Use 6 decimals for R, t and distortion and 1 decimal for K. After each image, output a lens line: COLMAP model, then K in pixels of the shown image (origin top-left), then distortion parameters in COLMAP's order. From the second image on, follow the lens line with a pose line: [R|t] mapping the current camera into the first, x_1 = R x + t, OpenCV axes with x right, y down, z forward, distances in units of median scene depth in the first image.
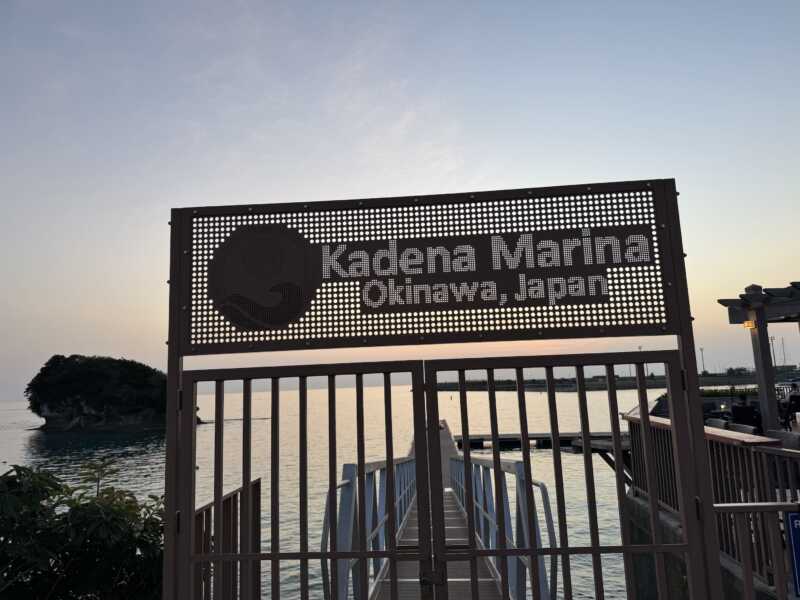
lens RADIAL K [[574.2, 0, 400.0], [0, 574.2, 300.0], [0, 0, 1]] dist [0.107286, -0.248158]
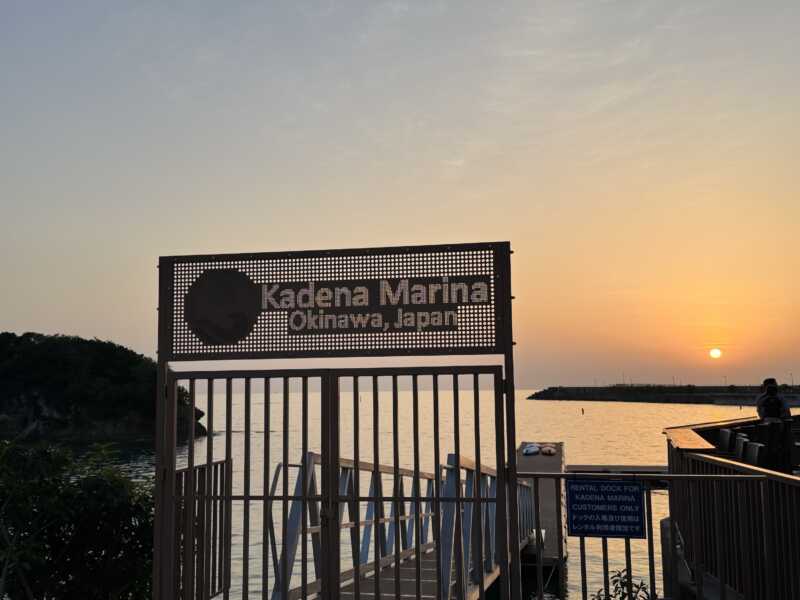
lens RADIAL K [[899.7, 0, 400.0], [0, 899.7, 300.0], [0, 0, 1]] dist [0.002847, 0.003135]
pose [[0.992961, 0.012801, -0.117744, 0.462866], [-0.006825, 0.998674, 0.051018, -0.175341], [0.118241, -0.049855, 0.991733, -1.148082]]
